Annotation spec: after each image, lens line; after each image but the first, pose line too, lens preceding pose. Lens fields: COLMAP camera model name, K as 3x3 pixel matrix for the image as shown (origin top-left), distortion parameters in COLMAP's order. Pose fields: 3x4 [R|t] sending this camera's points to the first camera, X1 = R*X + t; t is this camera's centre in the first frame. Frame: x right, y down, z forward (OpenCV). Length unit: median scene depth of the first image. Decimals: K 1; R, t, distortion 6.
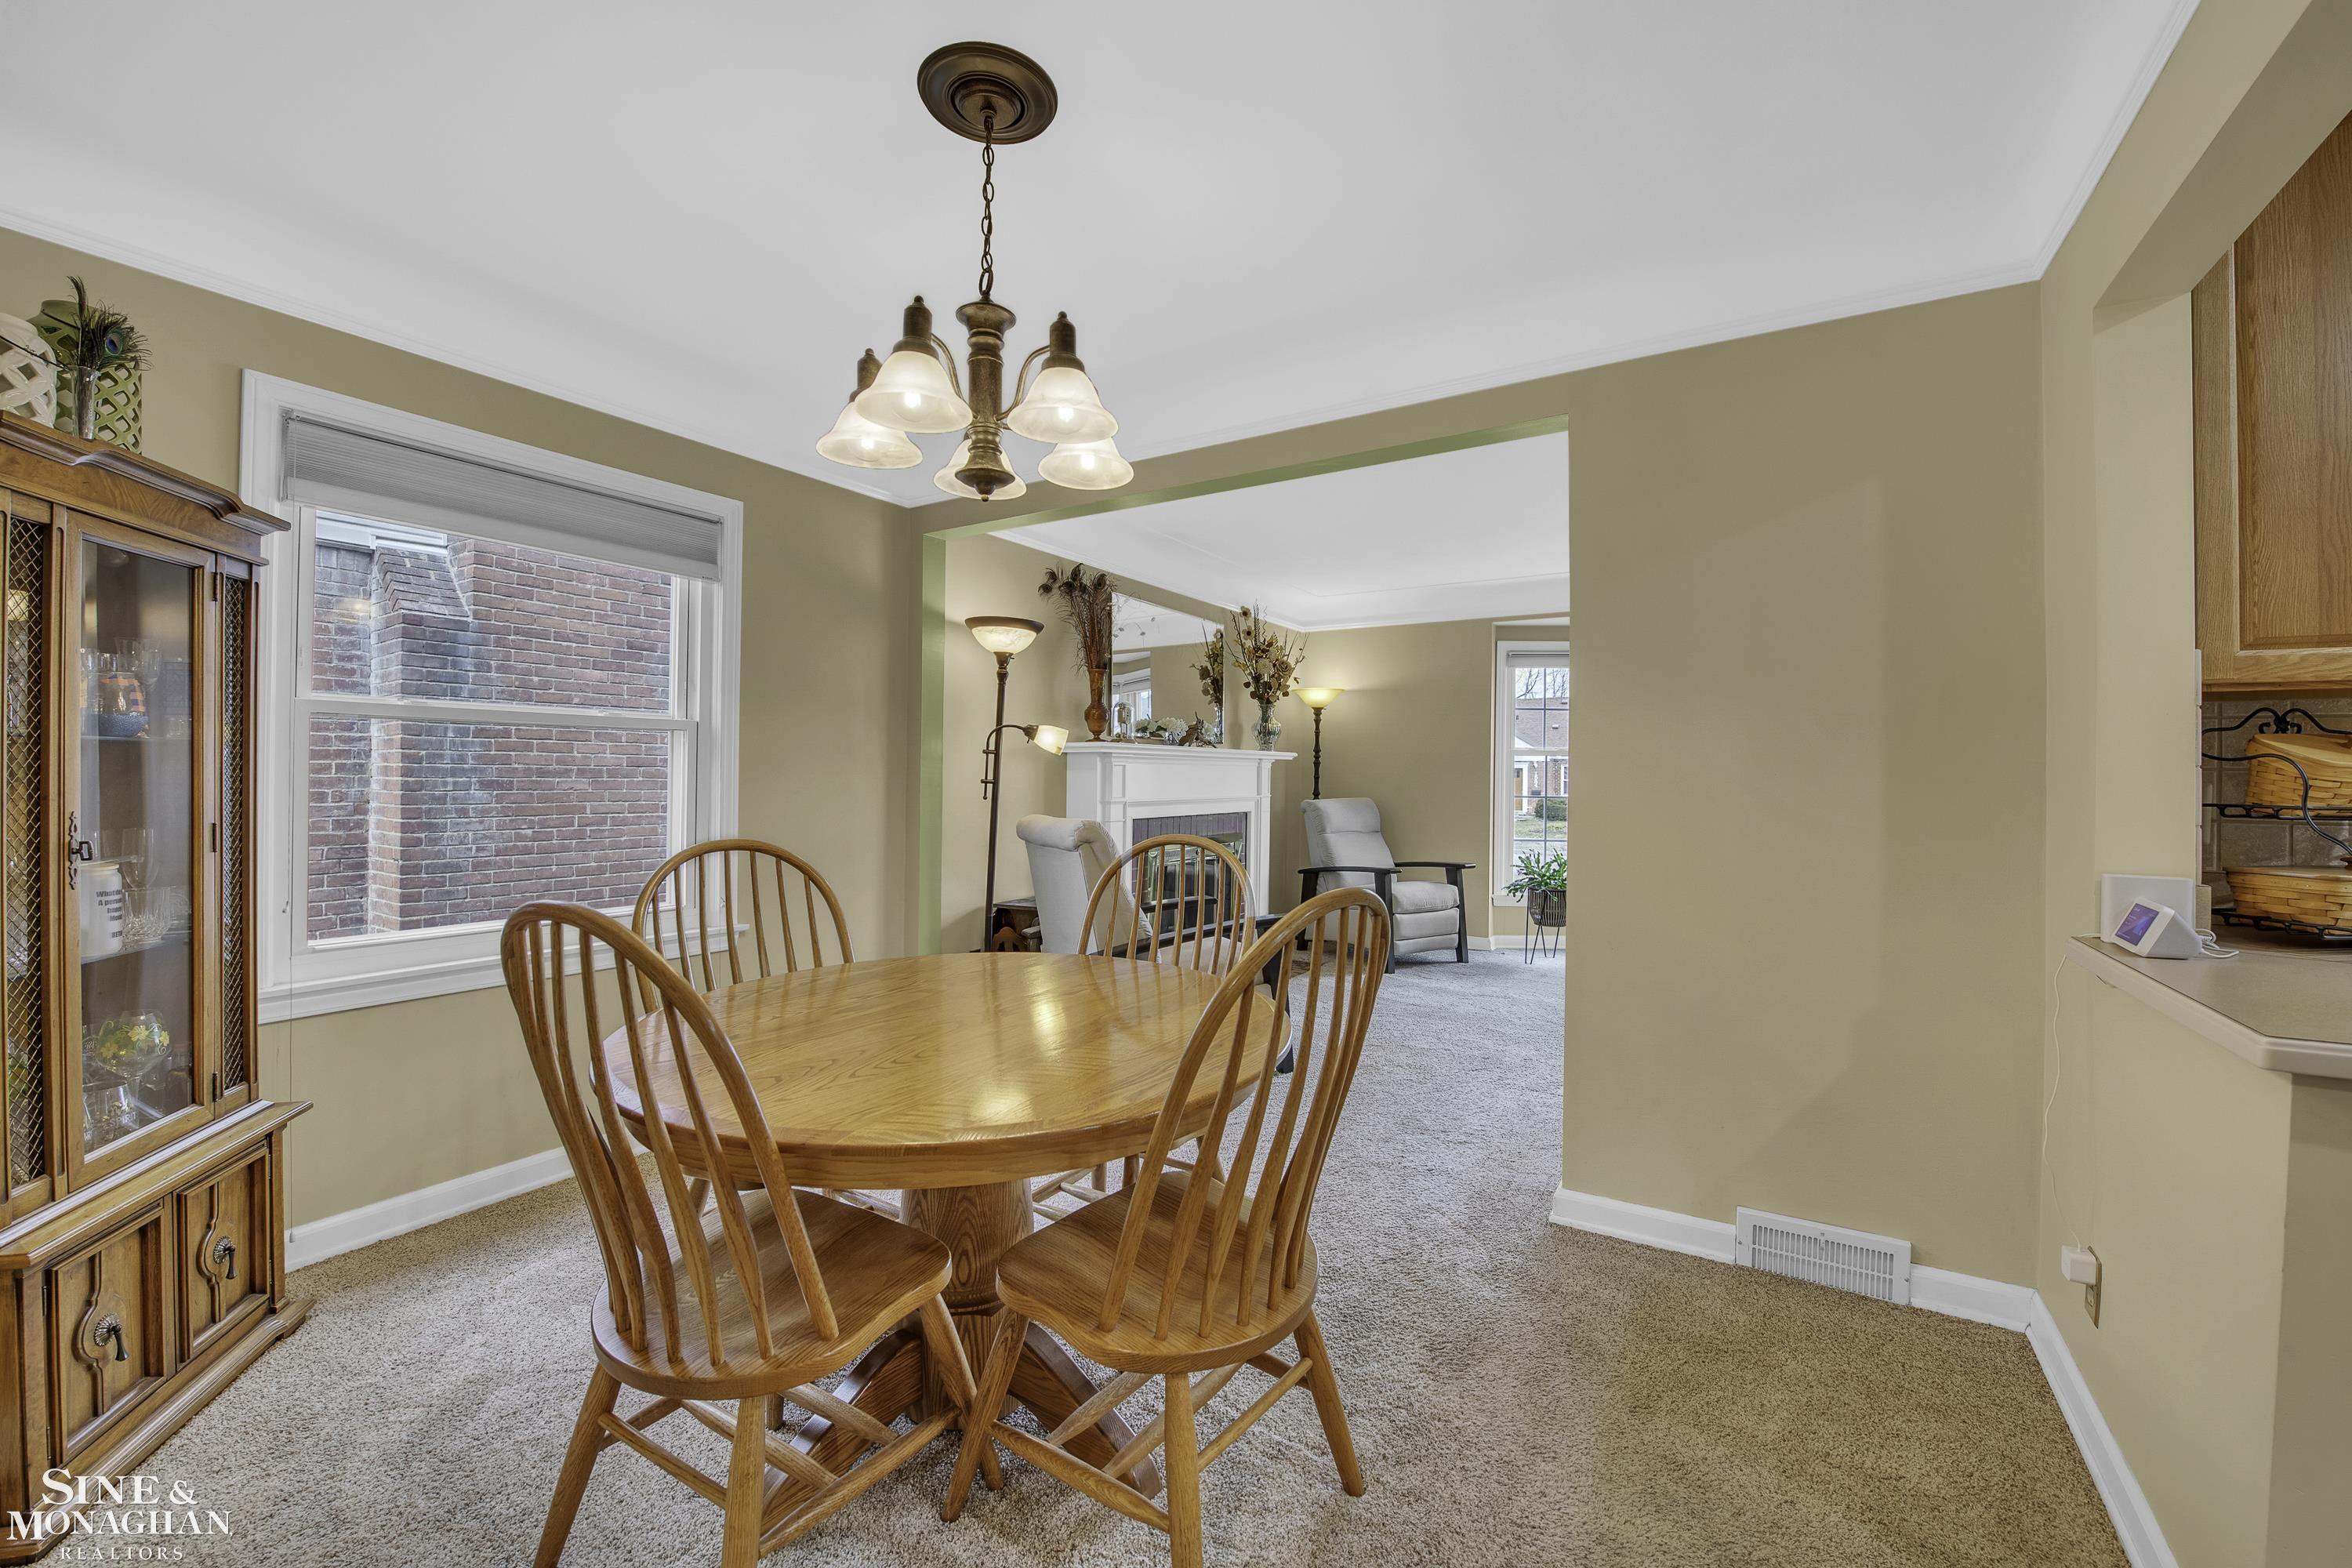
lens RADIAL K [[944.2, 0, 1174.7], [0, 944.2, 767.2], [0, 0, 1]] dist [-0.025779, -0.000544]
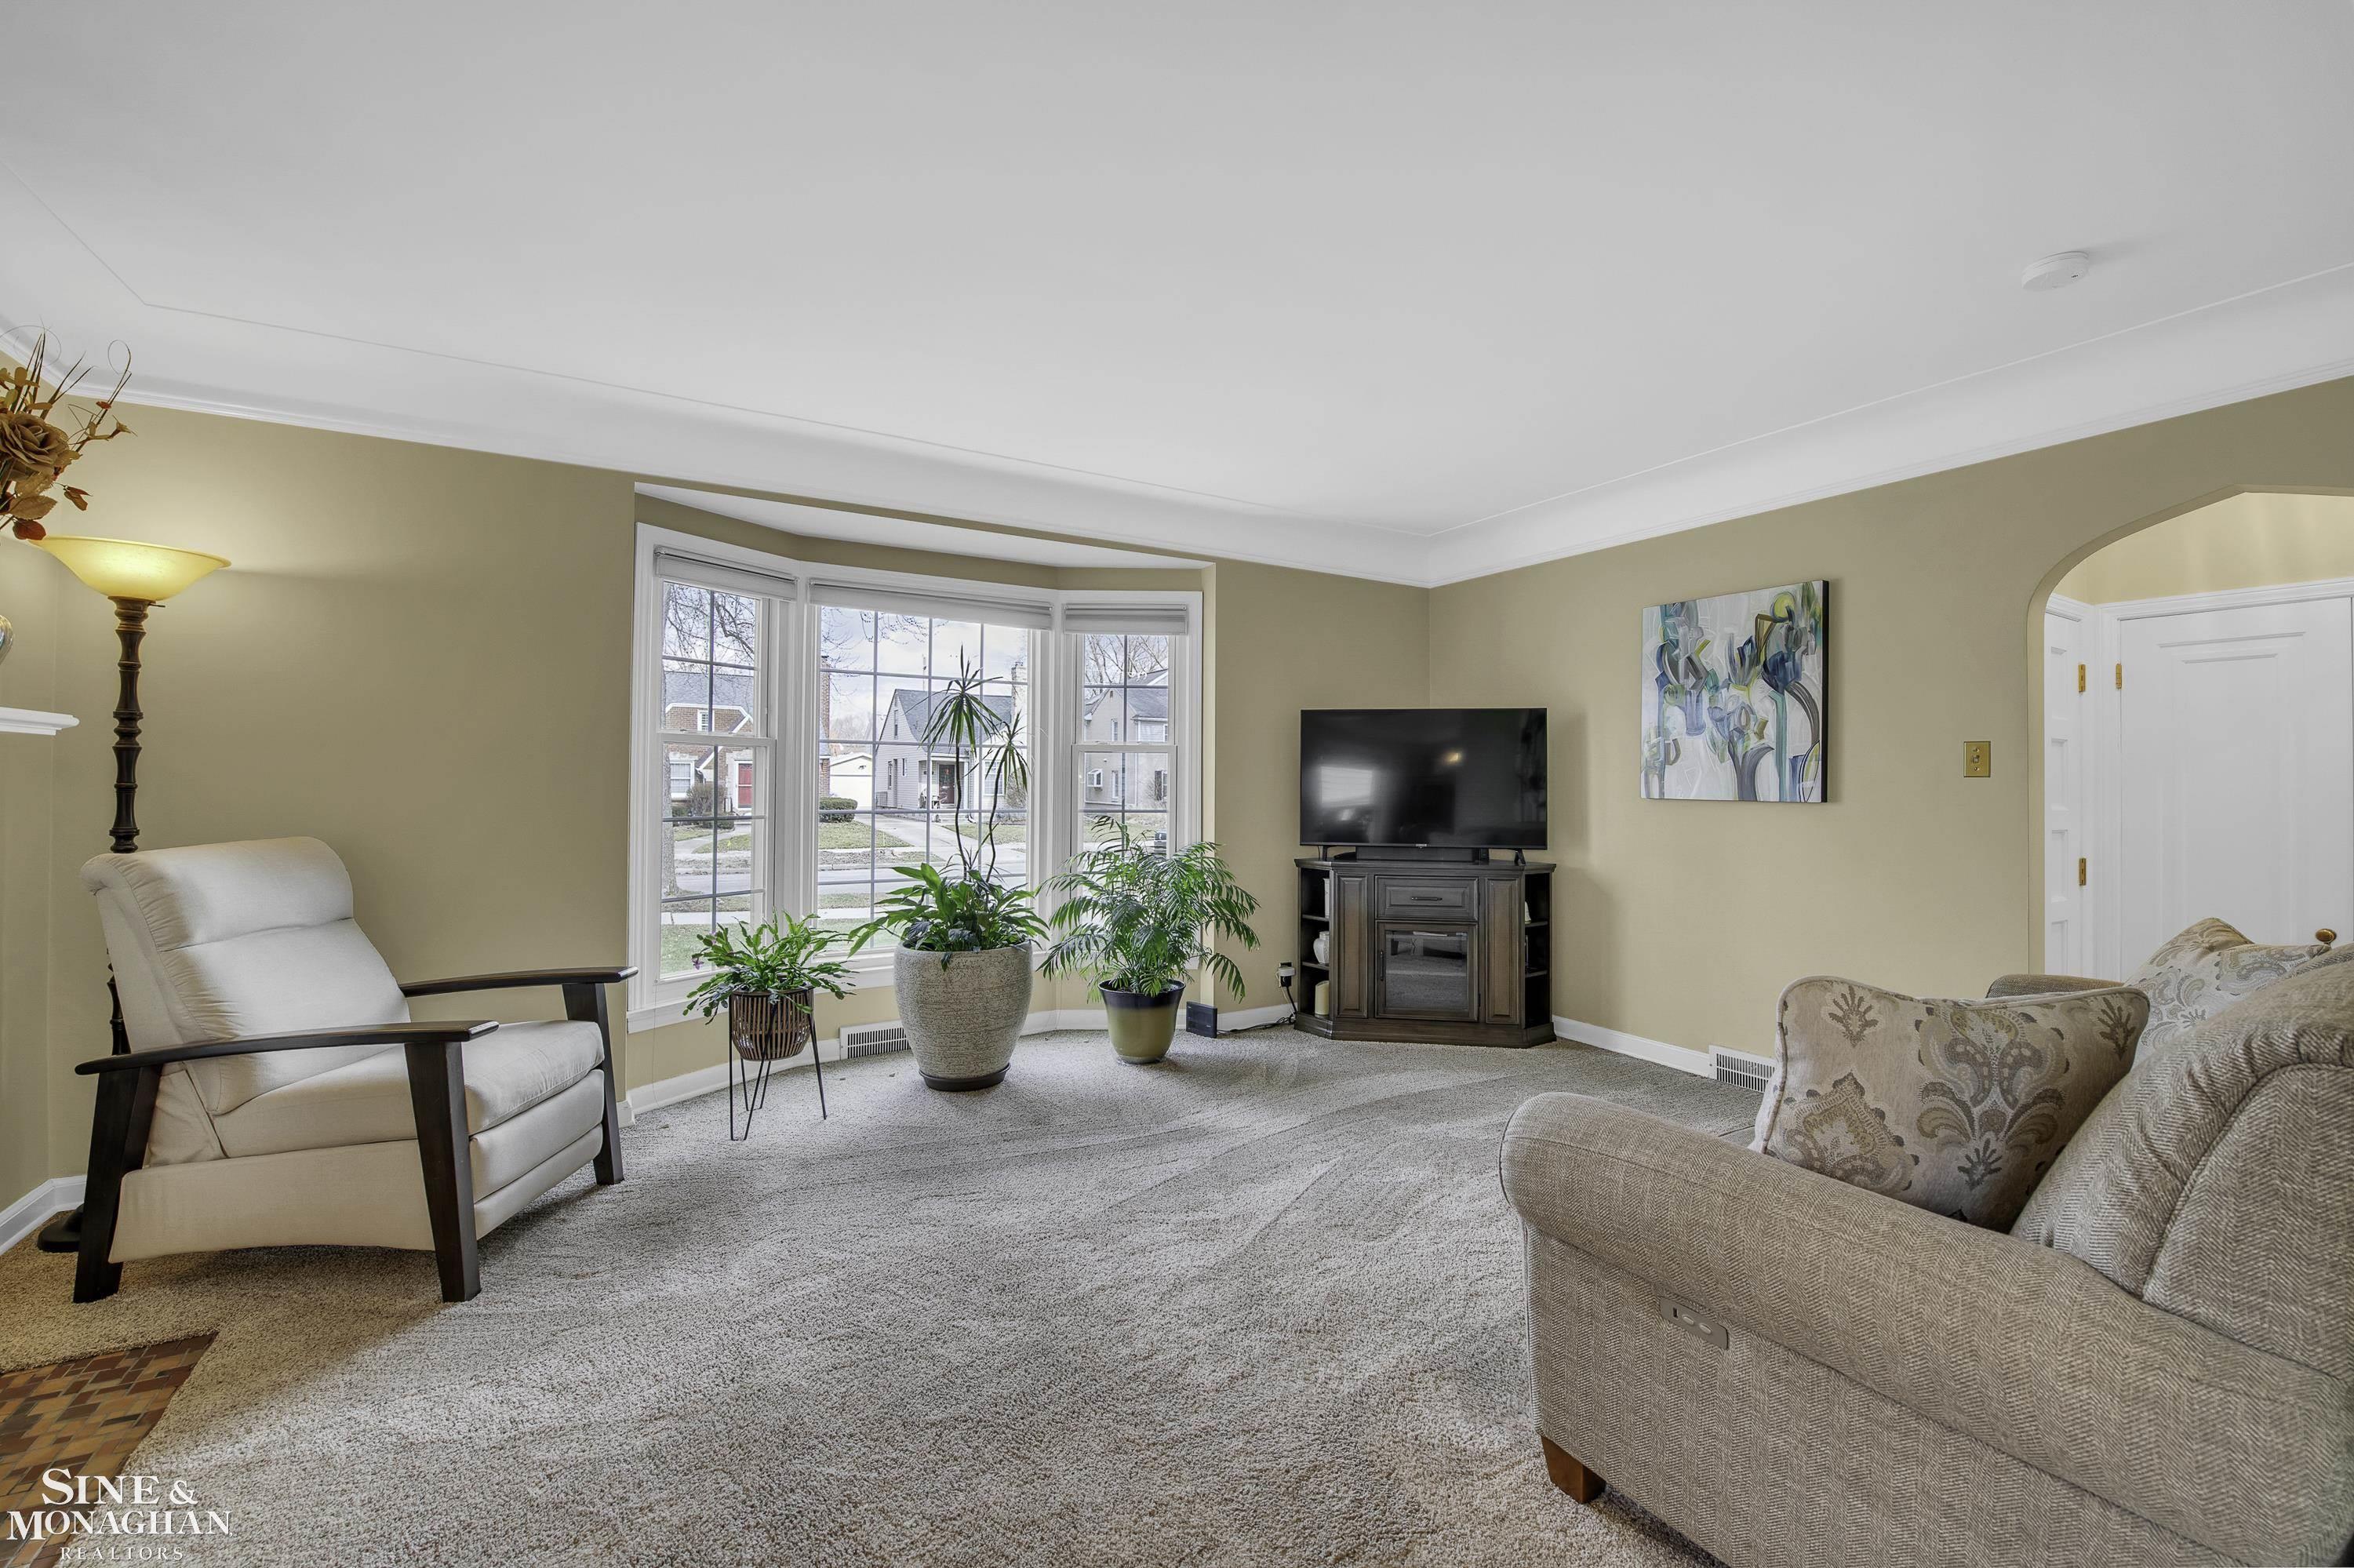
lens RADIAL K [[978.3, 0, 1173.7], [0, 978.3, 763.4], [0, 0, 1]] dist [-0.000882, -0.000197]
pose [[0.475557, 0.008096, 0.879647, 0.009471], [-0.010326, 0.999940, -0.003620, -0.002227], [-0.879624, -0.007362, 0.475613, 0.504384]]
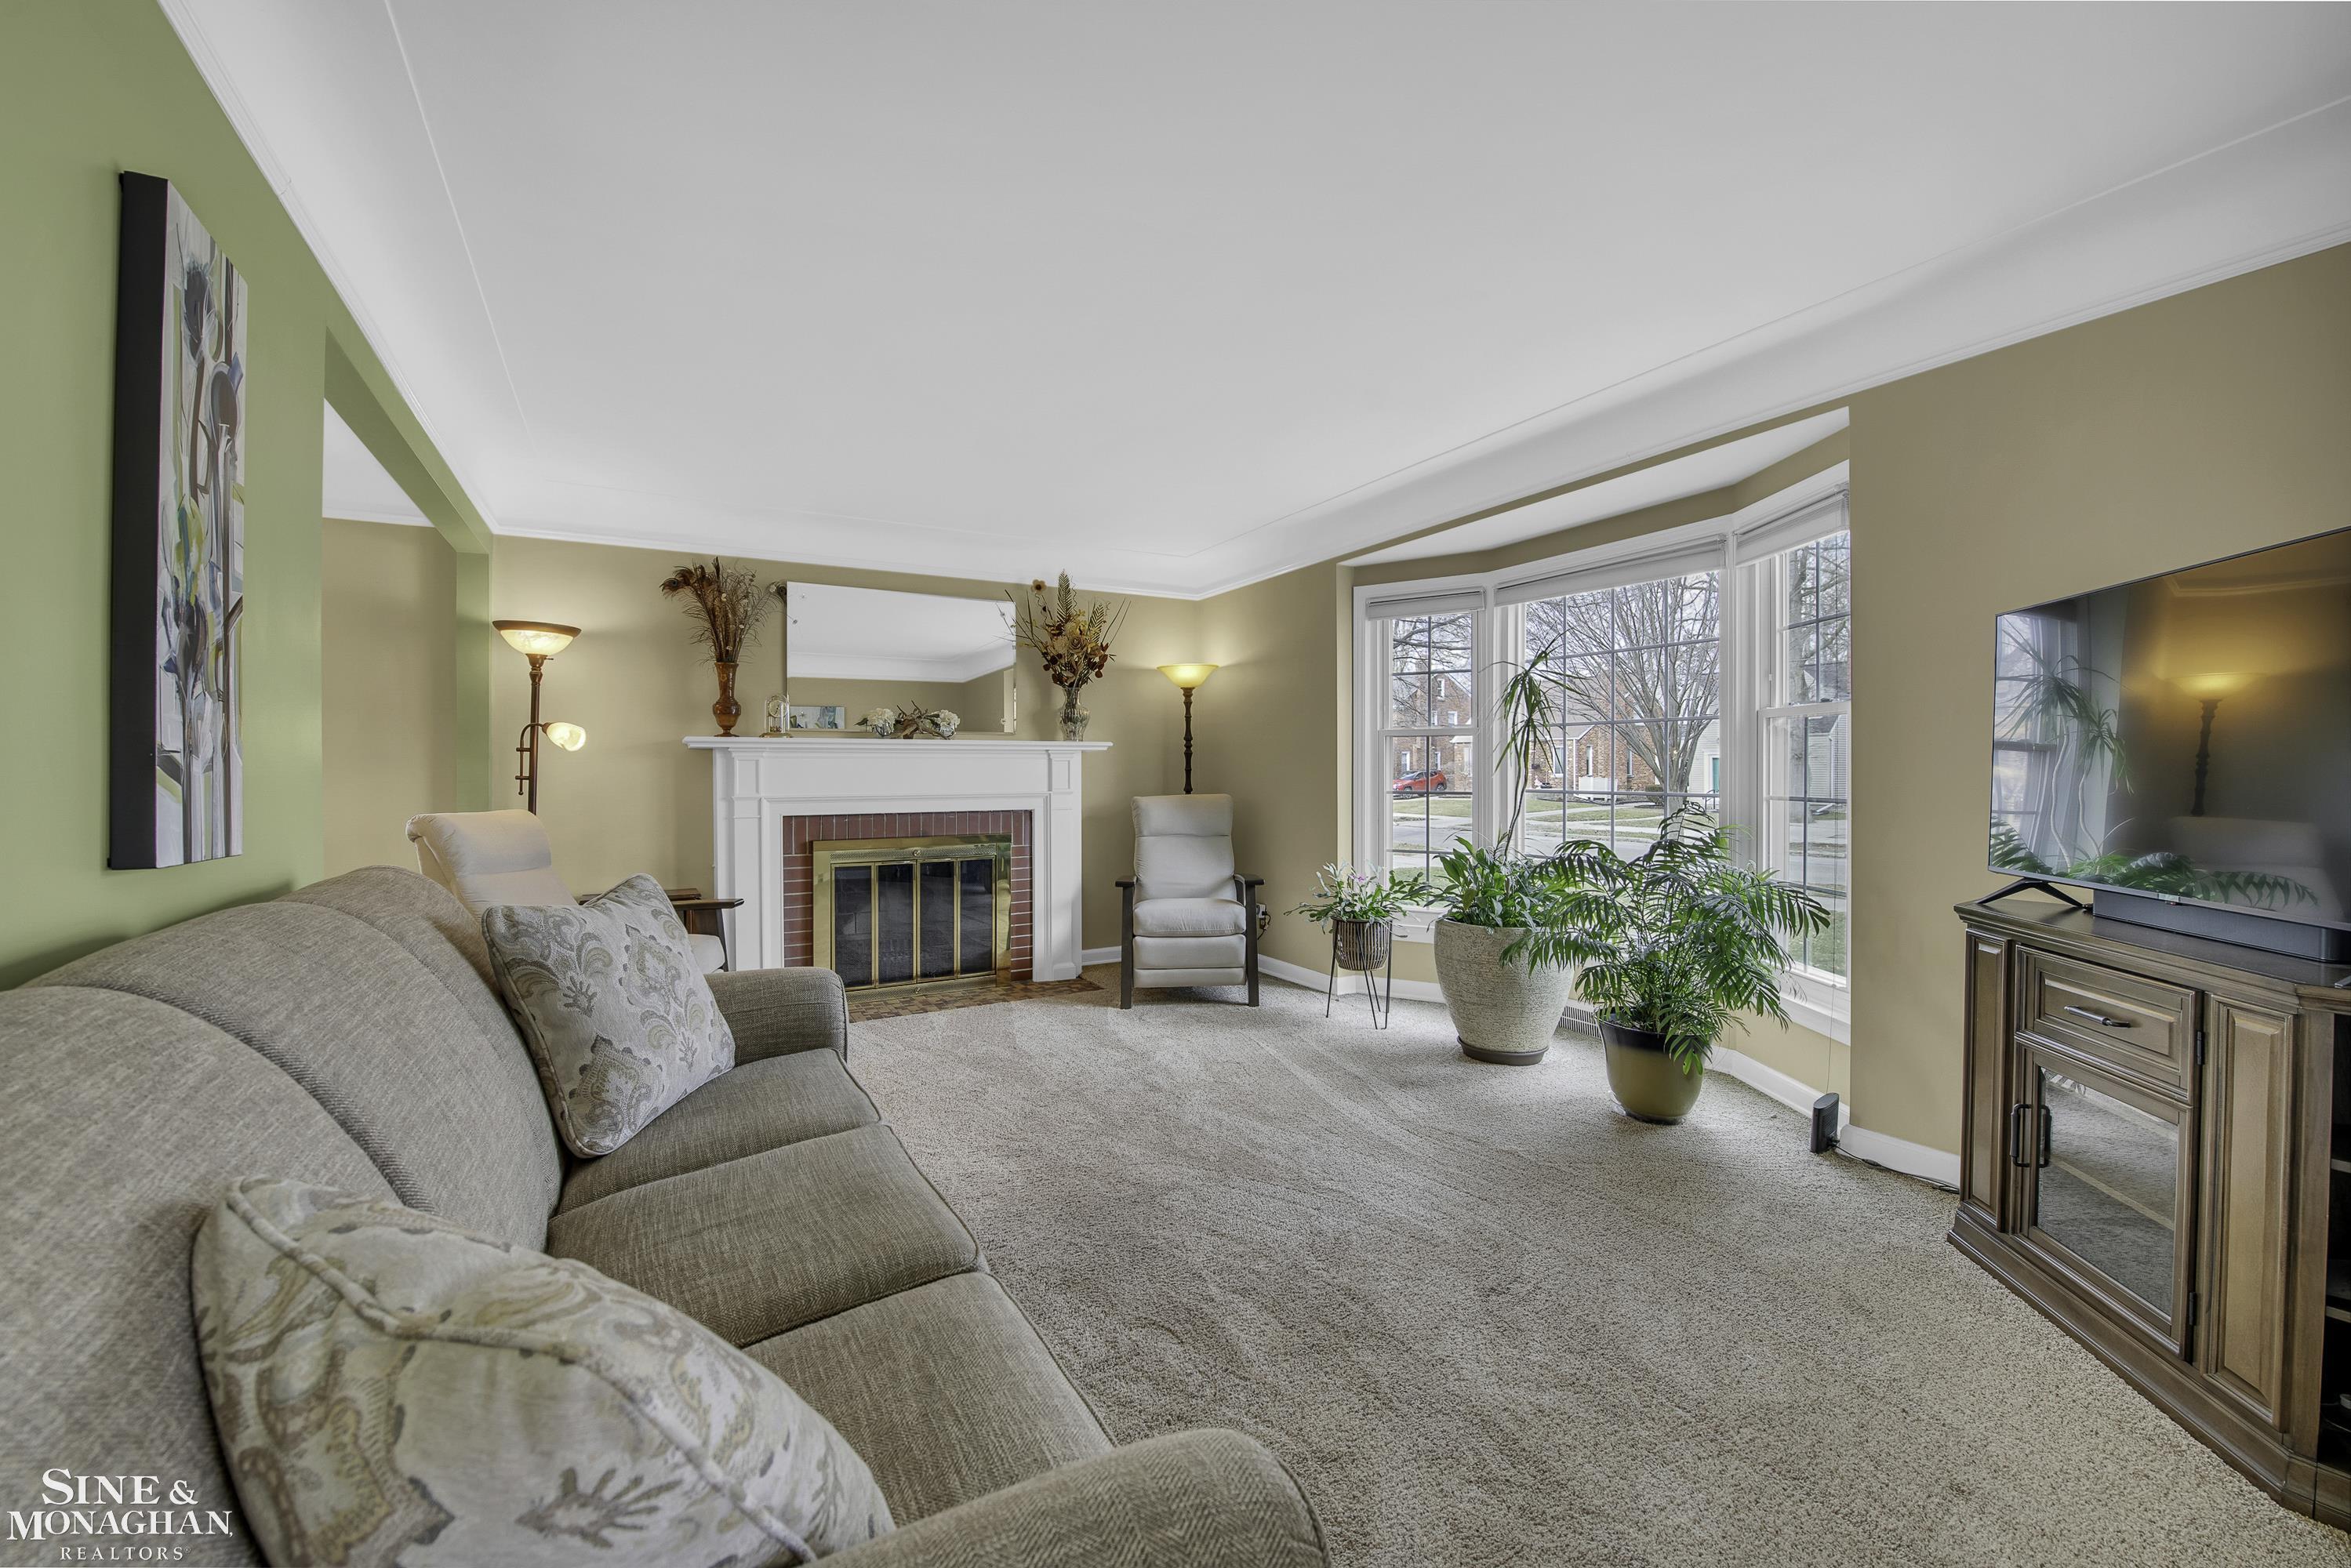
lens RADIAL K [[952.1, 0, 1174.6], [0, 952.1, 764.7], [0, 0, 1]] dist [-0.000398, -0.000025]
pose [[0.875406, -0.016229, -0.483115, 0.613445], [0.015426, 0.999865, -0.005635, 0.011457], [0.483142, -0.002520, 0.875539, 0.270651]]
